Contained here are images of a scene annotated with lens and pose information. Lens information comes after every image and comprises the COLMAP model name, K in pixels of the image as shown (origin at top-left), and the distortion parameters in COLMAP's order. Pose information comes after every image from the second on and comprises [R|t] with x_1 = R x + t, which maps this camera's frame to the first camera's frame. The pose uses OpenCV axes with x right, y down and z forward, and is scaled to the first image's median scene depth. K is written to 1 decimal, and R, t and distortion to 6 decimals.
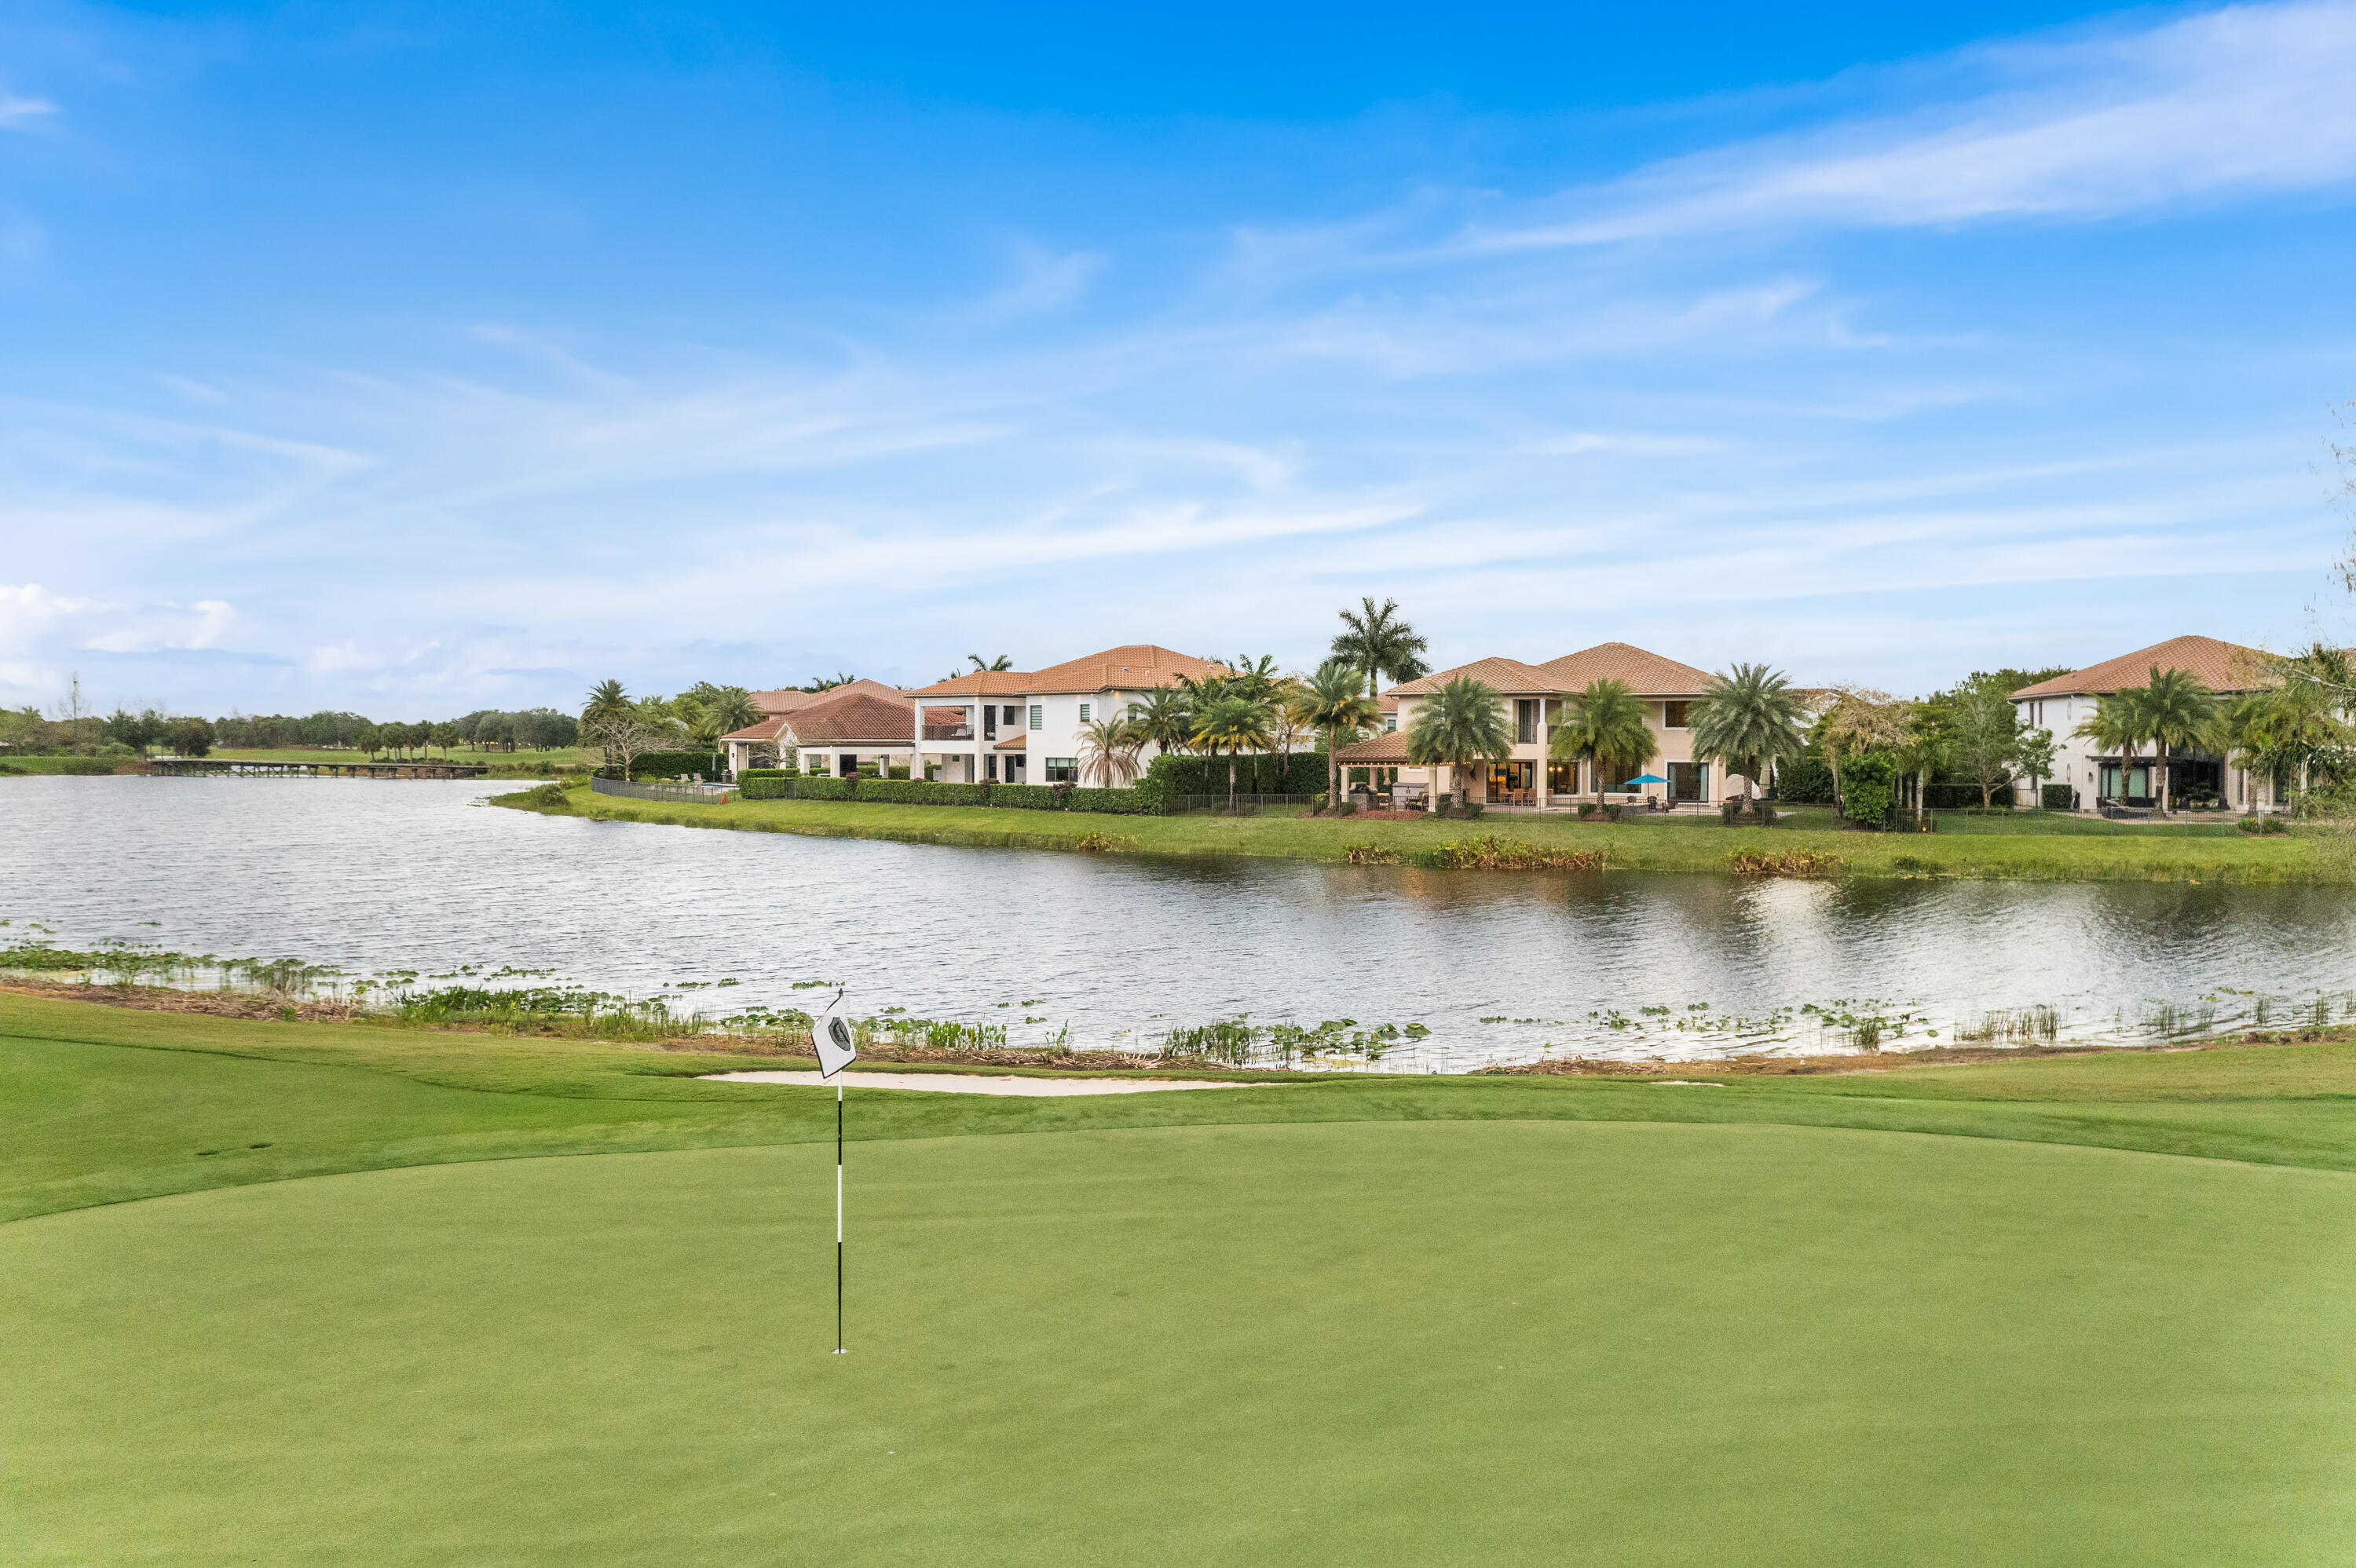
lens RADIAL K [[2093.8, 0, 1189.5], [0, 2093.8, 773.6], [0, 0, 1]] dist [-0.021529, 0.017496]
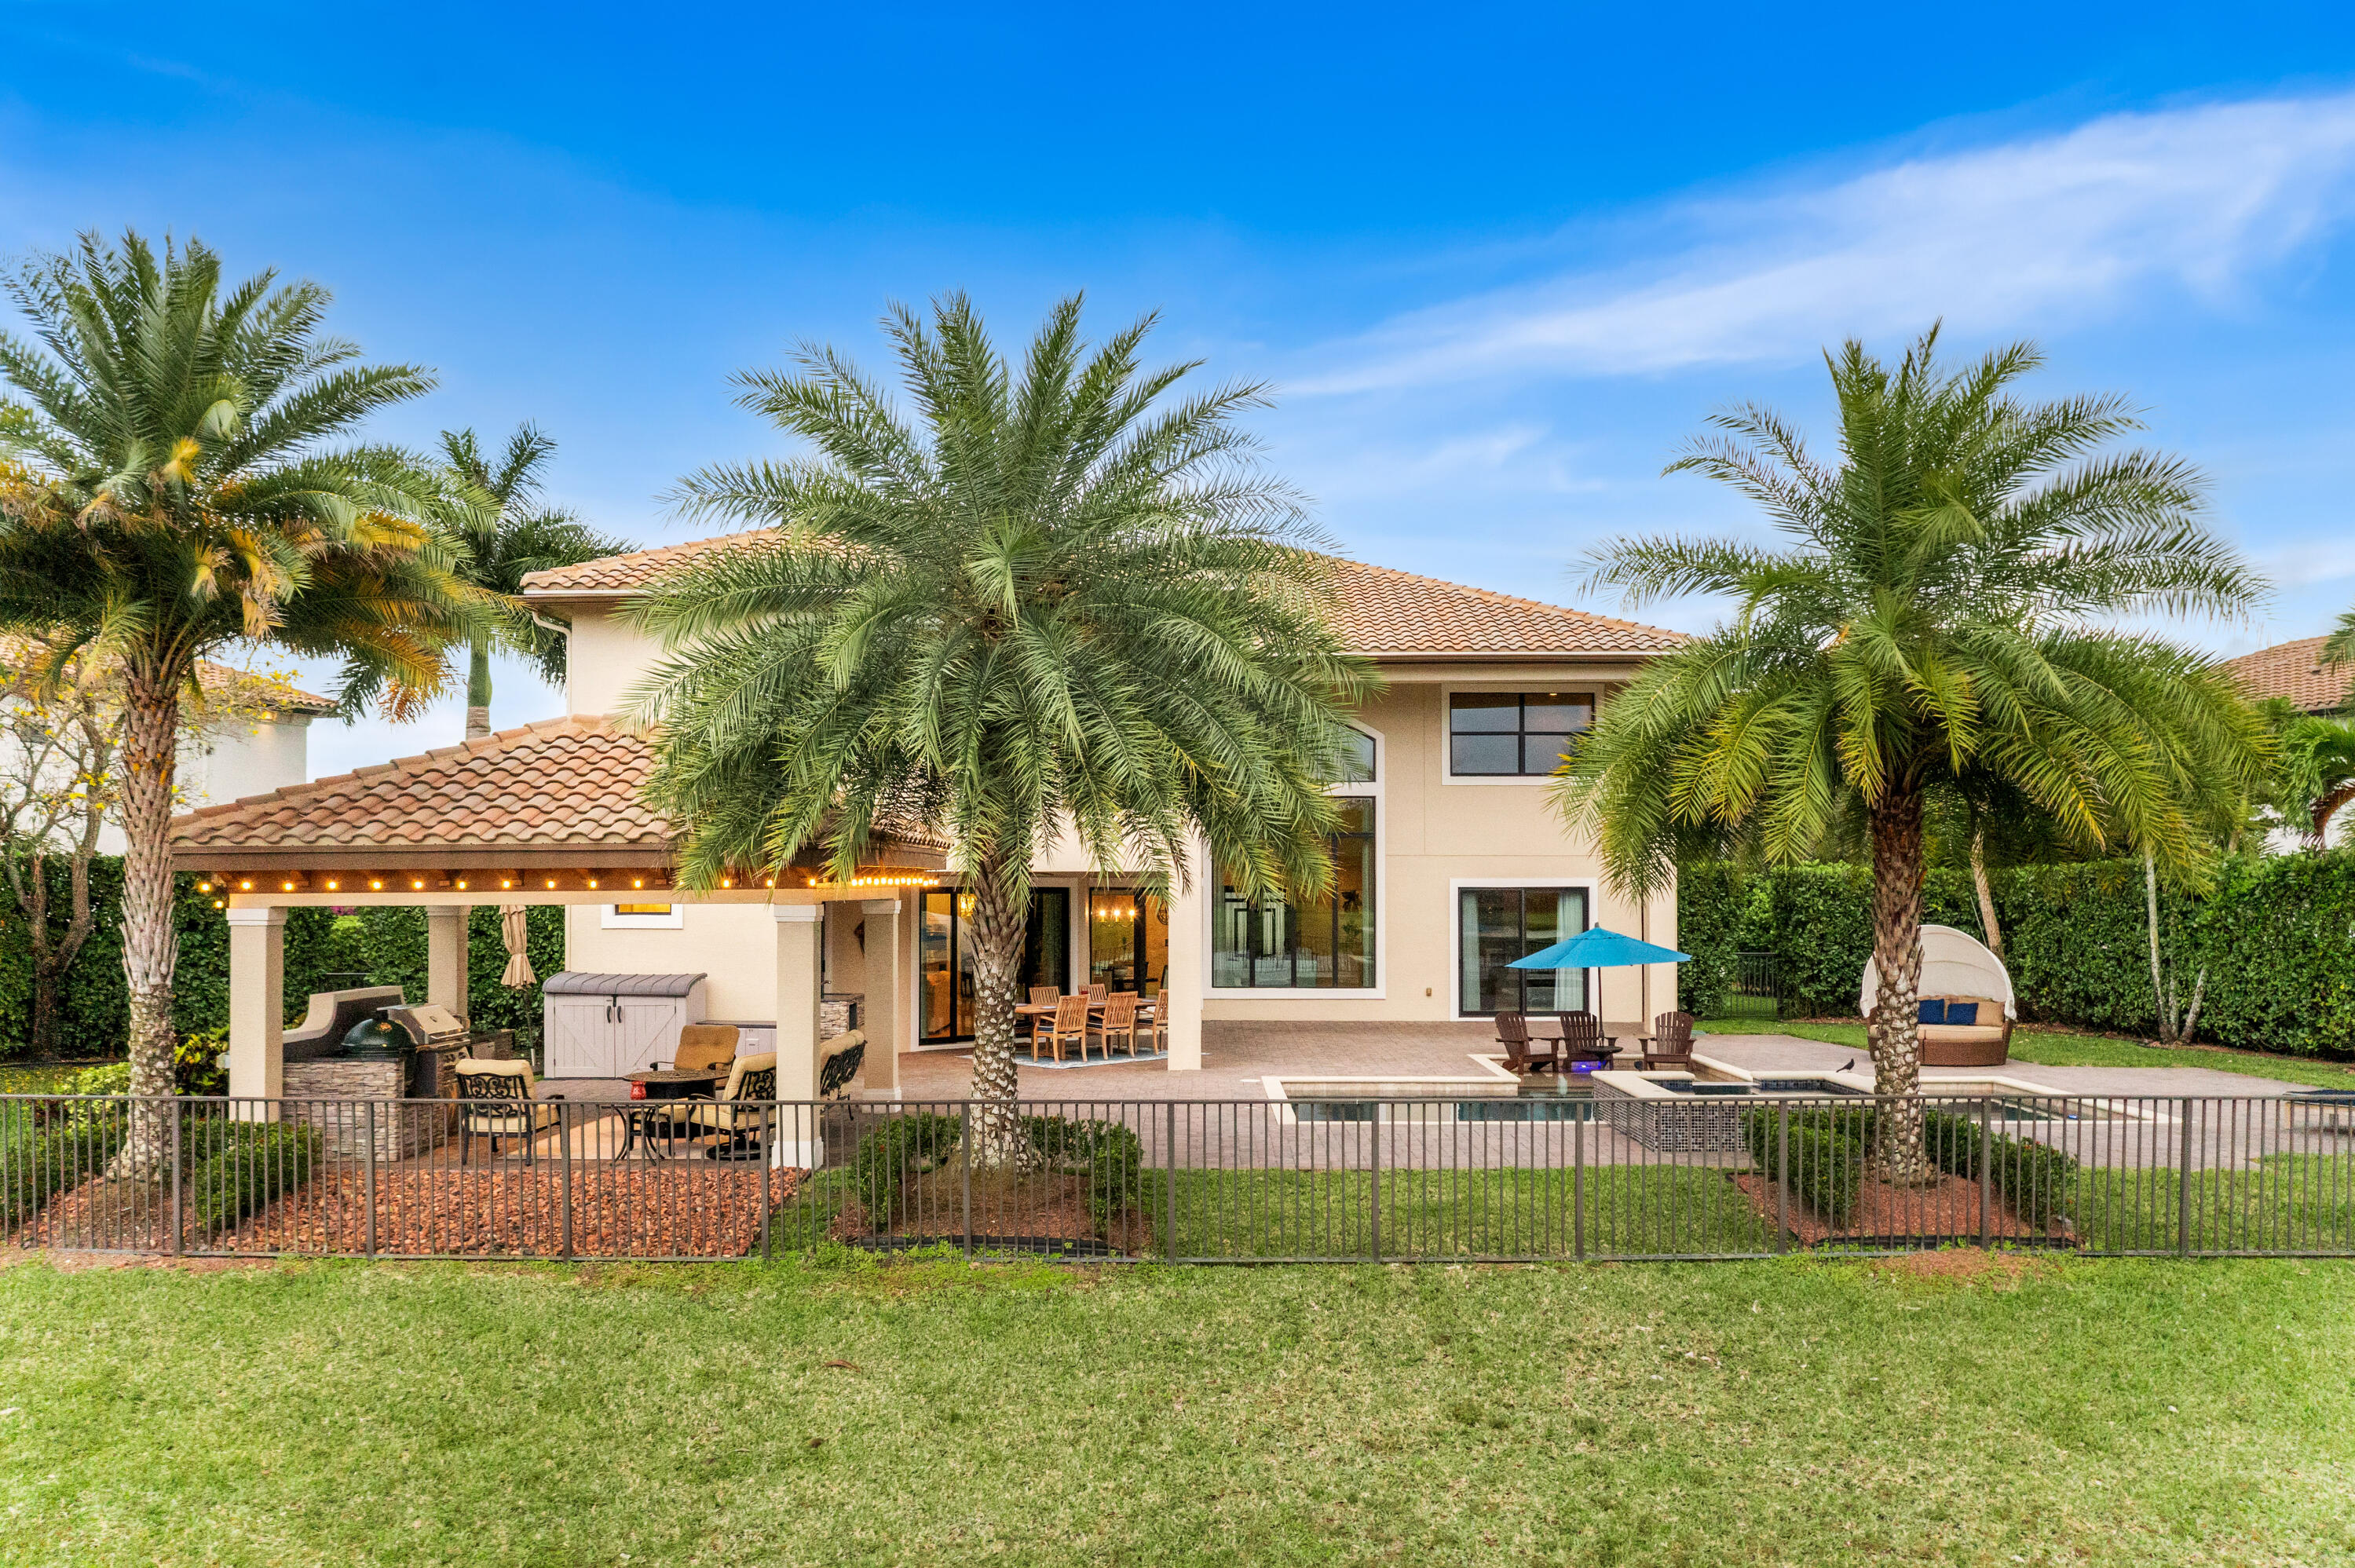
lens RADIAL K [[2093.0, 0, 1175.6], [0, 2093.0, 790.0], [0, 0, 1]] dist [-0.021529, 0.017496]
pose [[0.920758, 0.016106, 0.389801, 0.075457], [0.008297, 0.998113, -0.060839, -0.001423], [-0.390045, 0.059252, 0.918887, 0.804091]]
